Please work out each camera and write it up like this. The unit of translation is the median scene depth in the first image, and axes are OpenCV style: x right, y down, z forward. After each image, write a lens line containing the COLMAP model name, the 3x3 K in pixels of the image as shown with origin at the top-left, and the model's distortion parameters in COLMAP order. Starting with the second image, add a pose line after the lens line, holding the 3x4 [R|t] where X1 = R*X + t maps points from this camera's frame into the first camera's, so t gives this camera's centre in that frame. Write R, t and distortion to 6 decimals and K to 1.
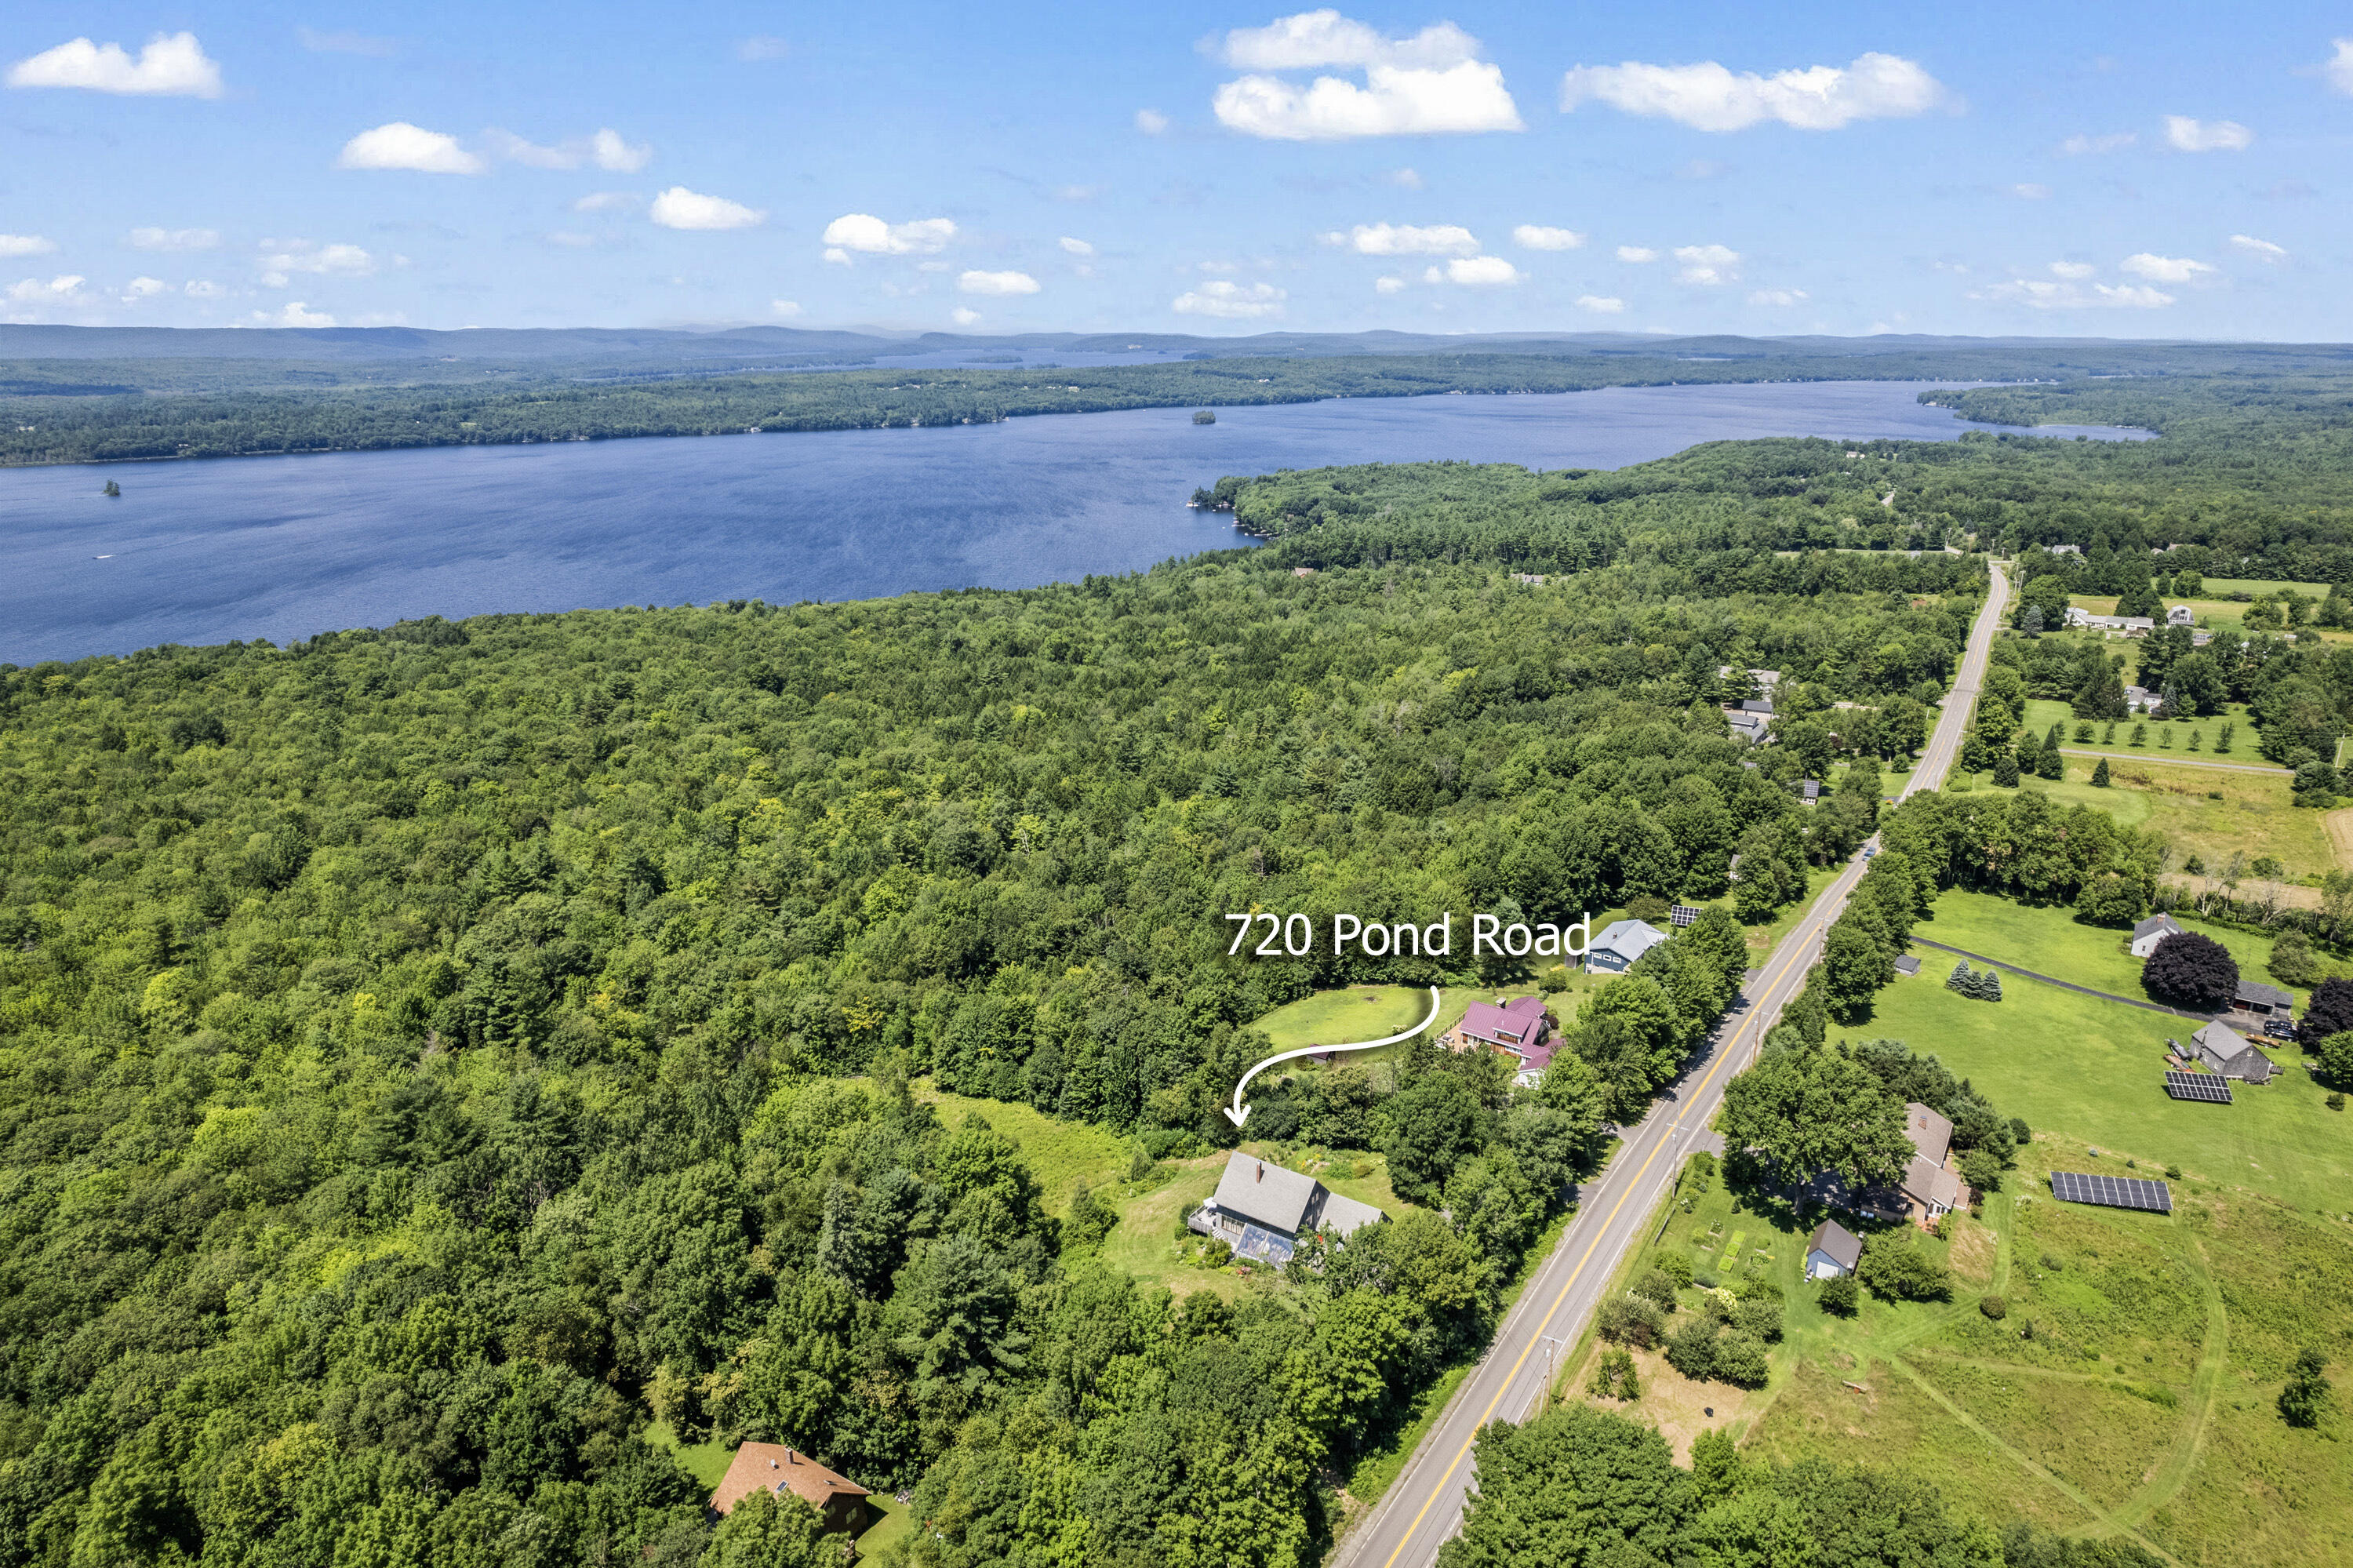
lens RADIAL K [[1498.0, 0, 1190.4], [0, 1498.0, 797.0], [0, 0, 1]] dist [-0.076653, 0.068495]
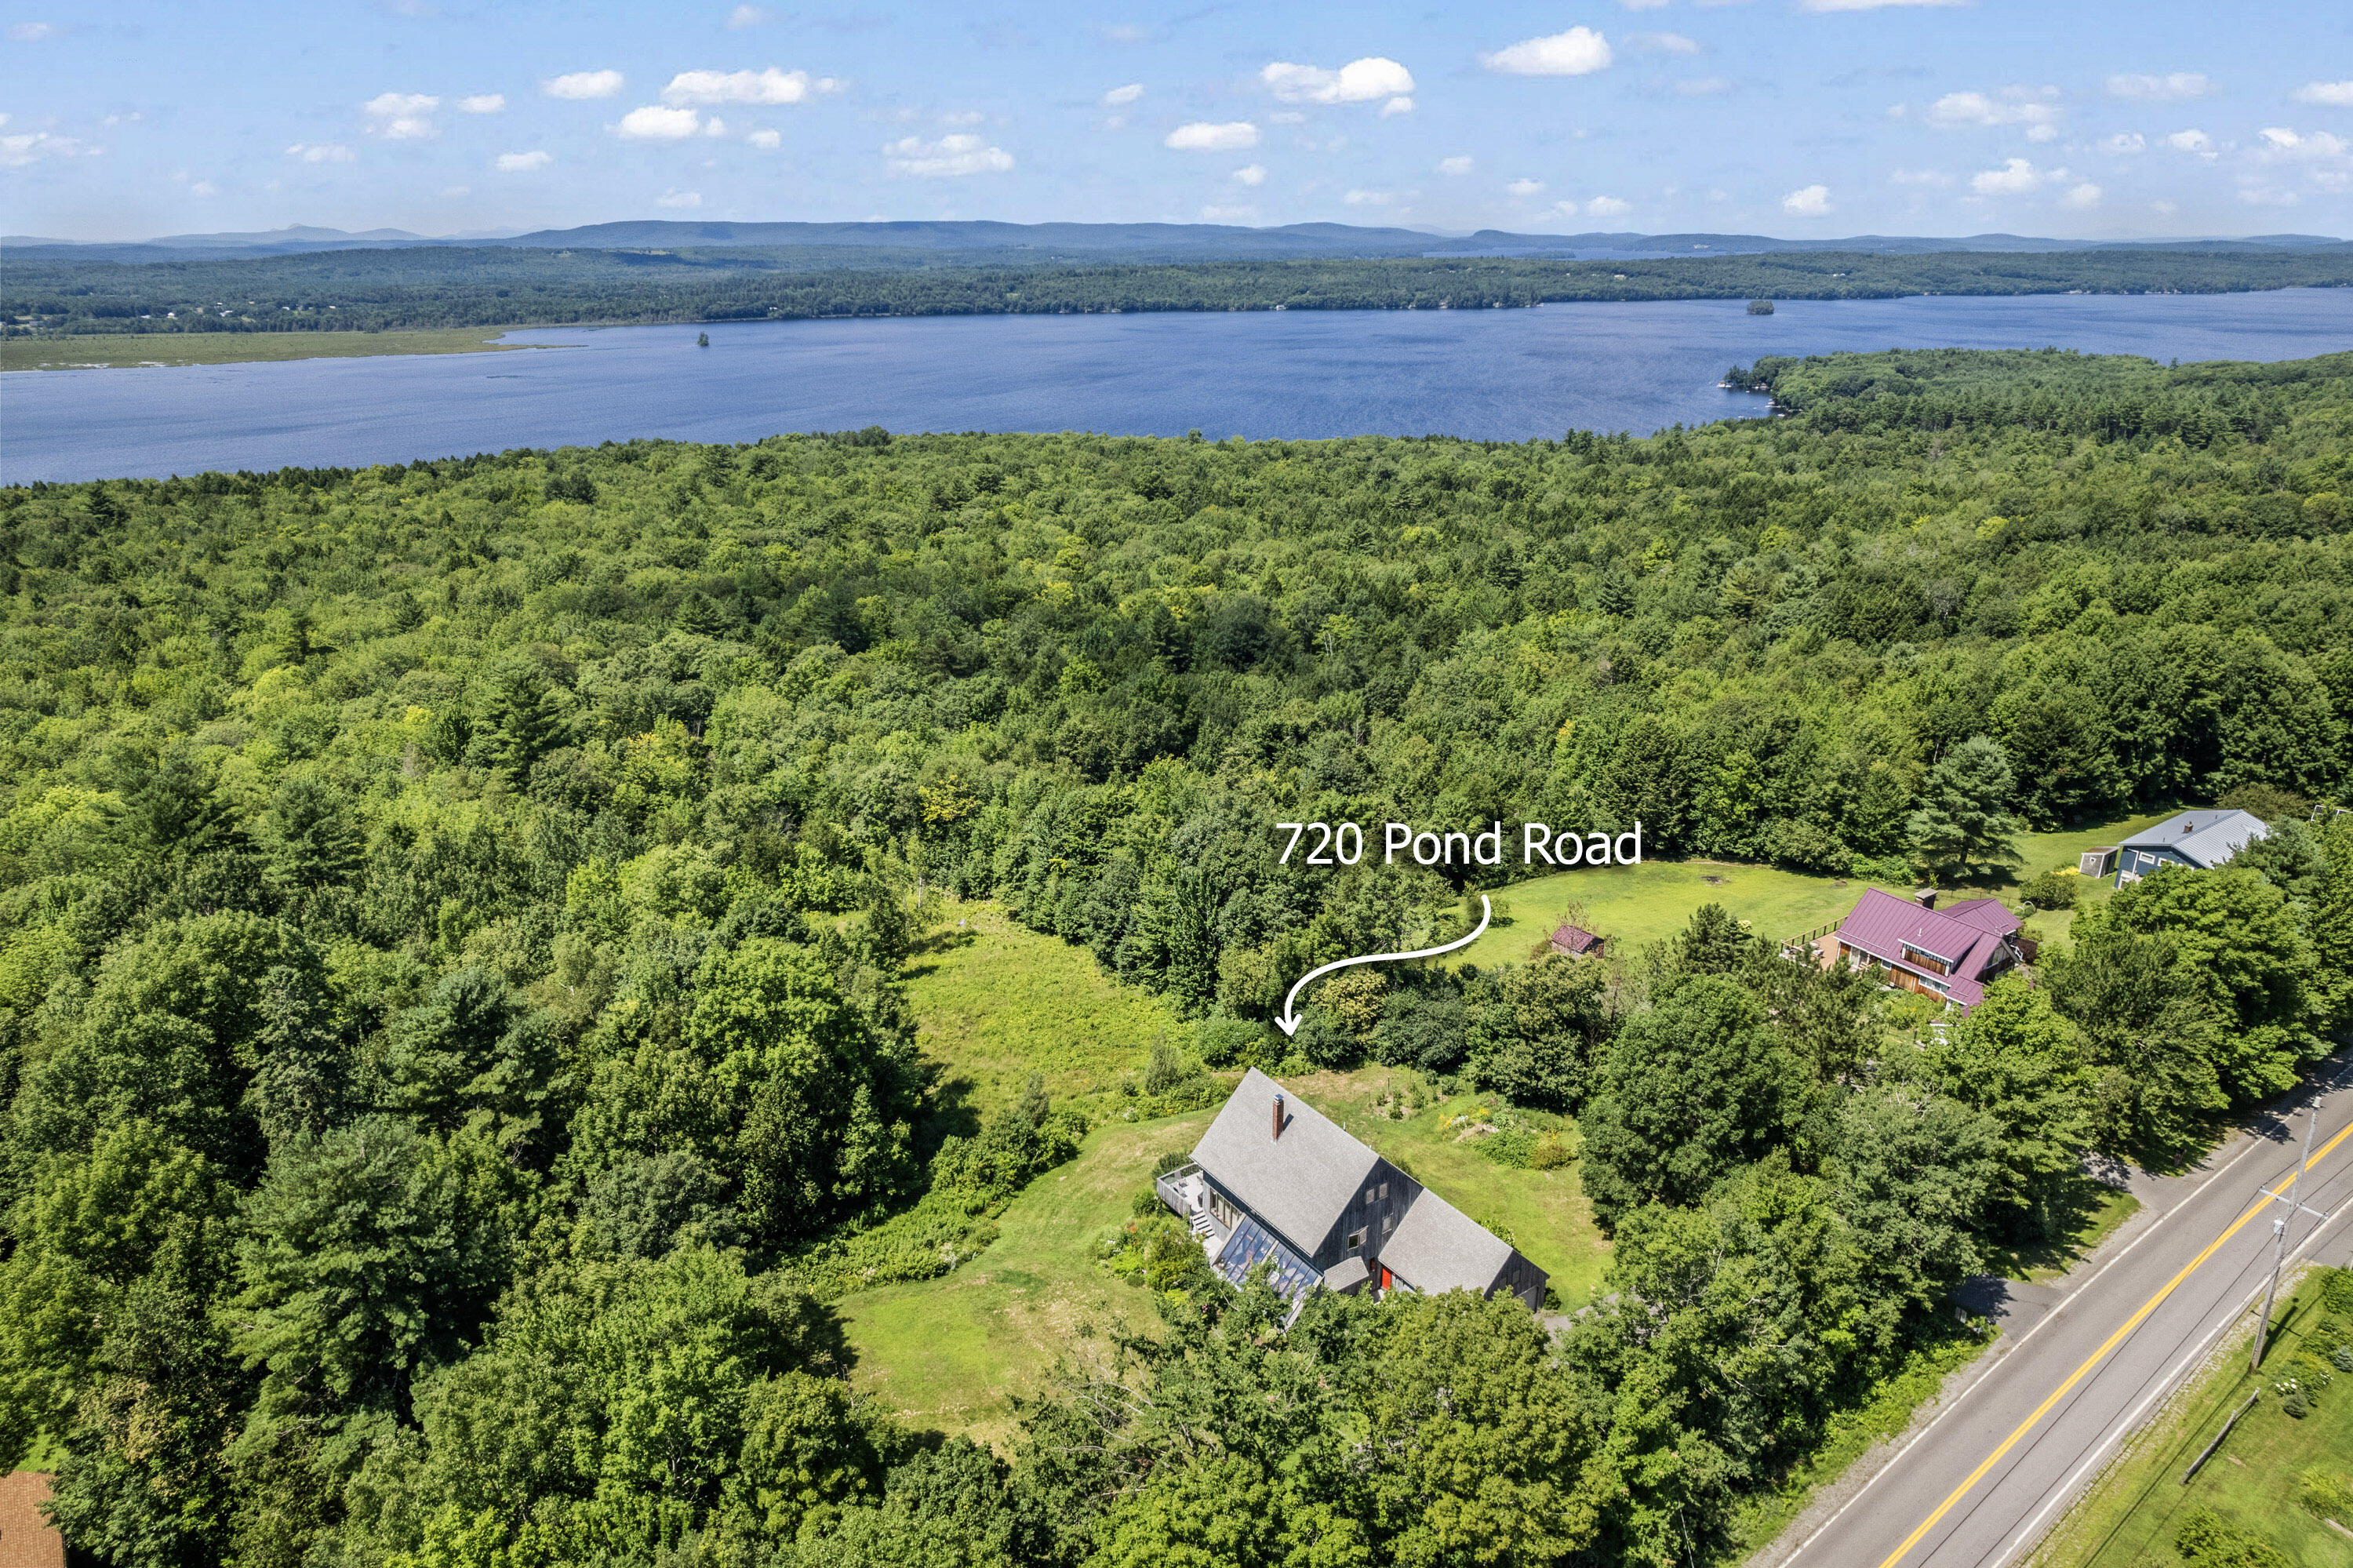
lens RADIAL K [[1498.0, 0, 1190.4], [0, 1498.0, 797.0], [0, 0, 1]] dist [-0.076653, 0.068495]
pose [[0.938872, 0.119187, -0.322978, 0.127972], [-0.099450, 0.992059, 0.077002, 0.087937], [0.329591, -0.040175, 0.943269, 0.416585]]
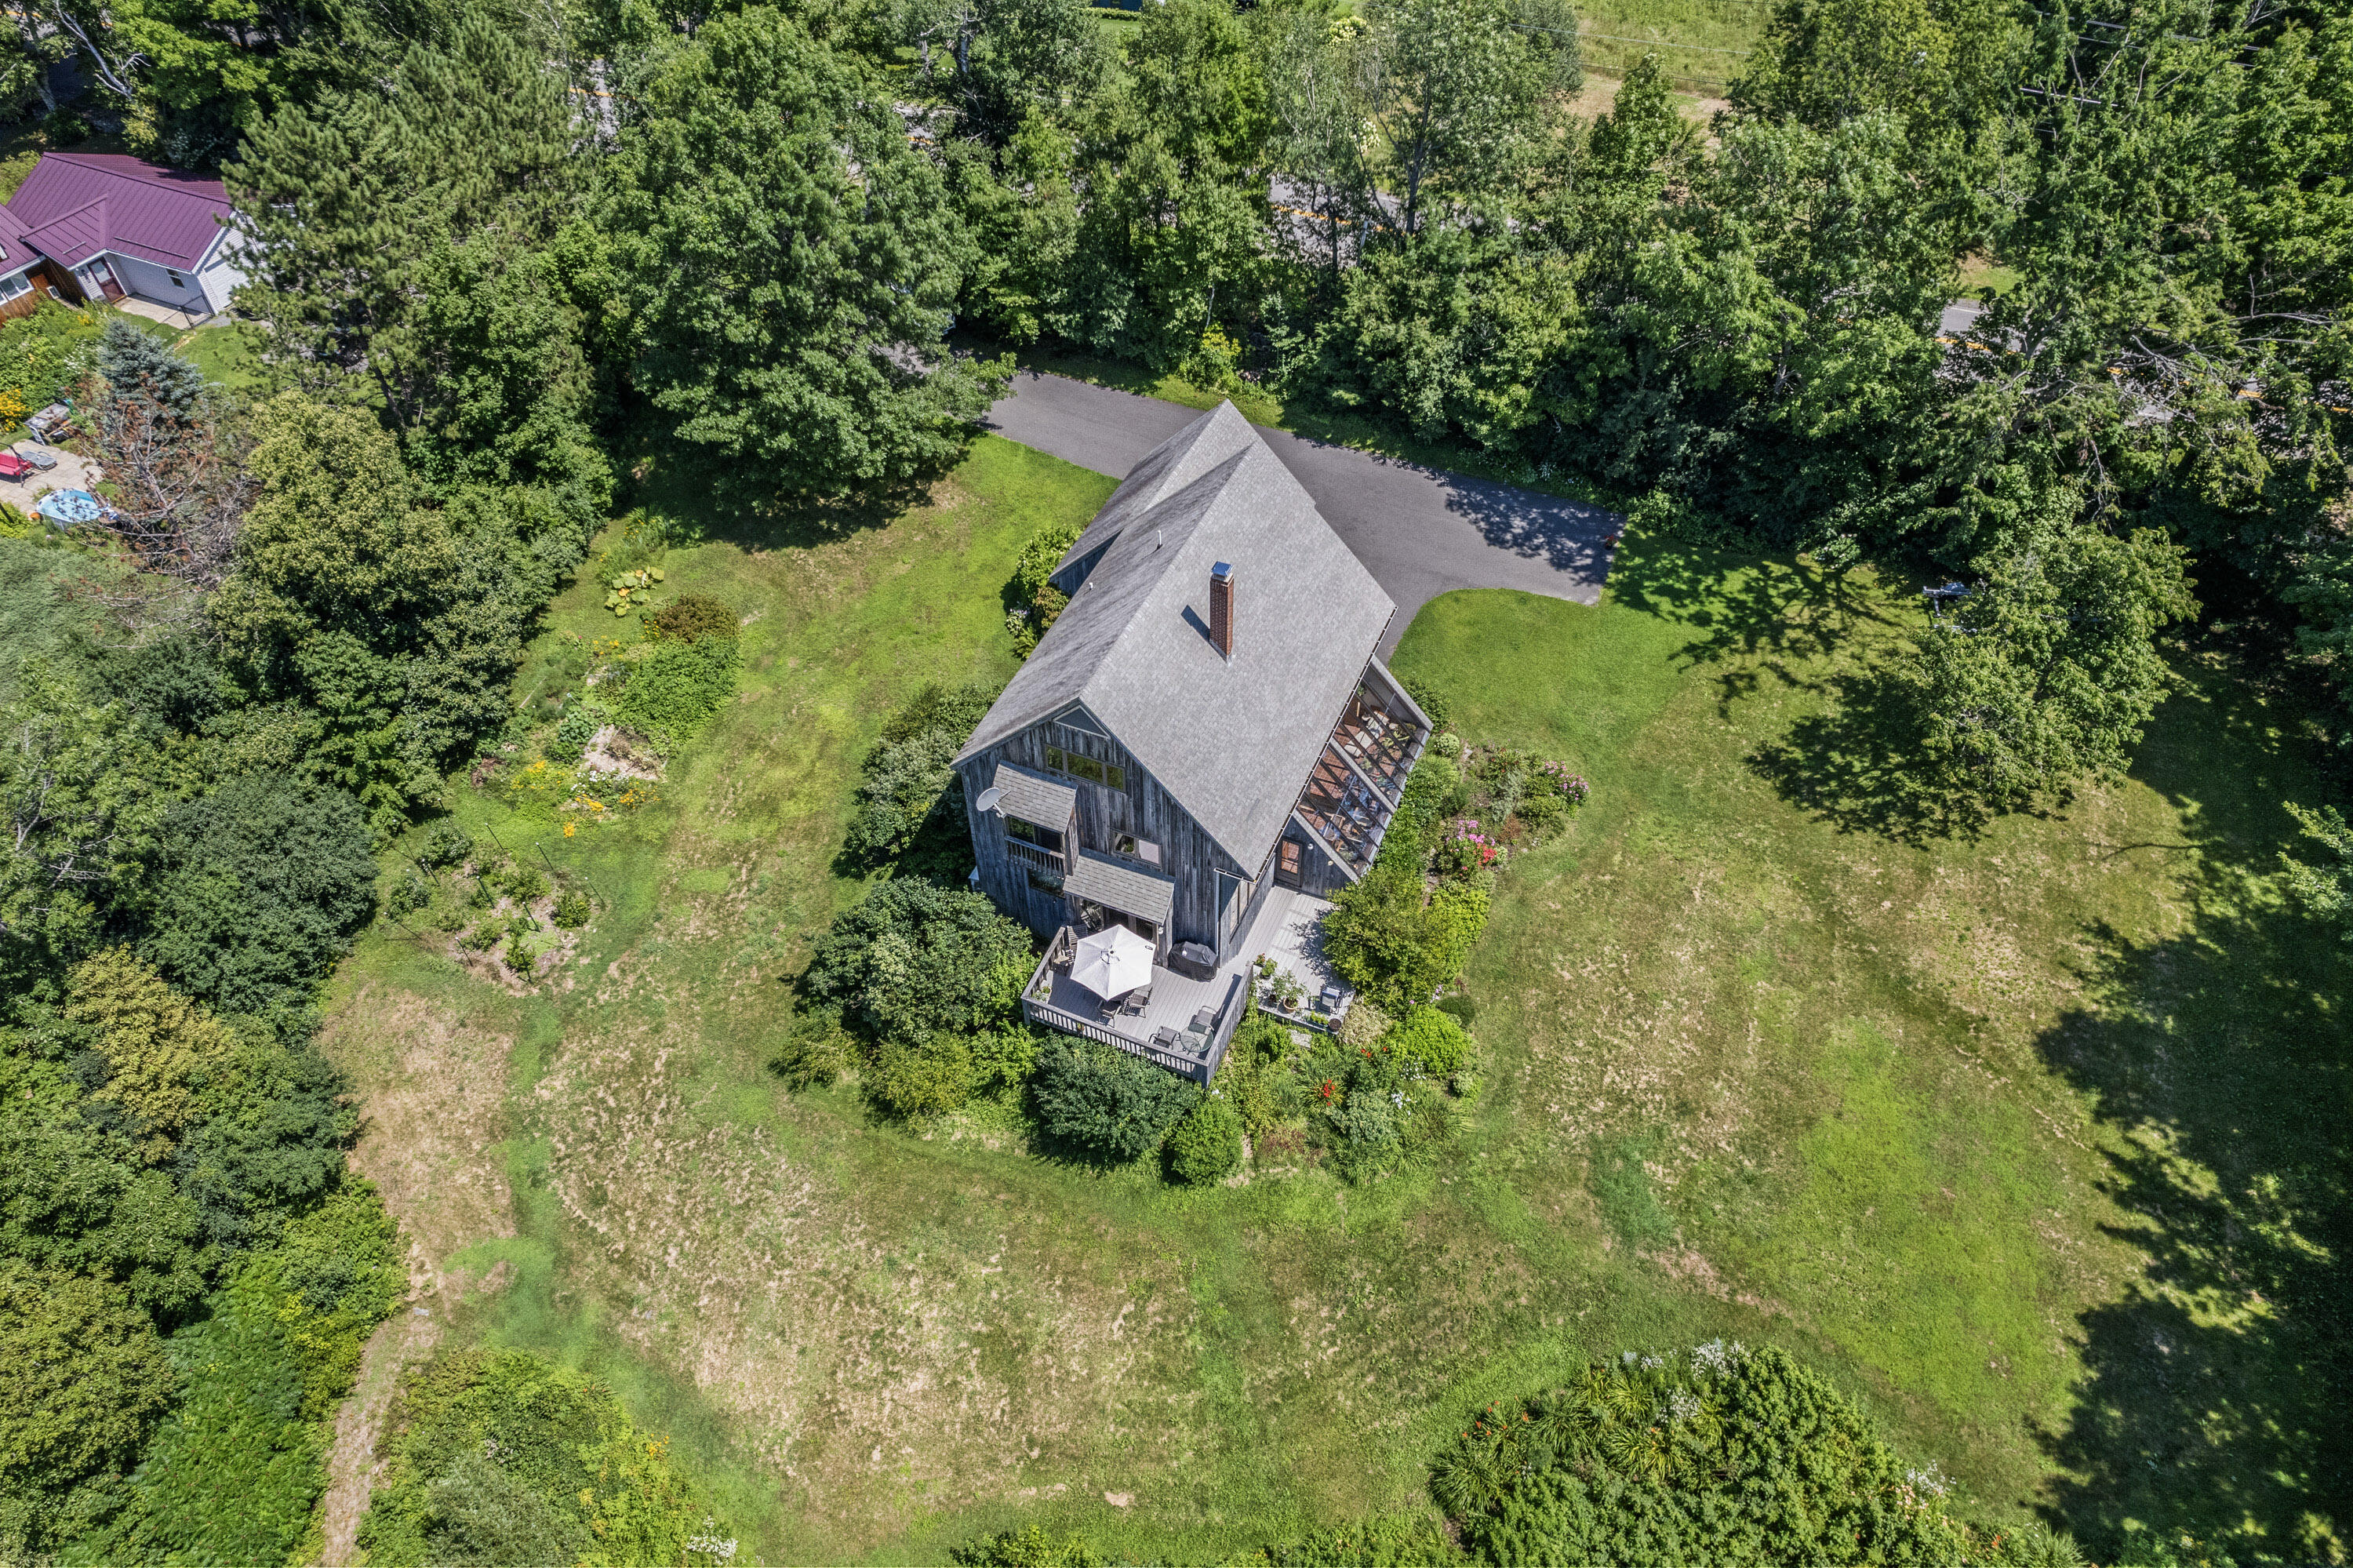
lens RADIAL K [[1498.0, 0, 1190.4], [0, 1498.0, 797.0], [0, 0, 1]] dist [-0.076653, 0.068495]
pose [[-0.202729, -0.719367, 0.664388, -0.090454], [0.294089, 0.602429, 0.742018, 0.082462], [-0.934030, 0.345818, 0.089428, 0.774404]]
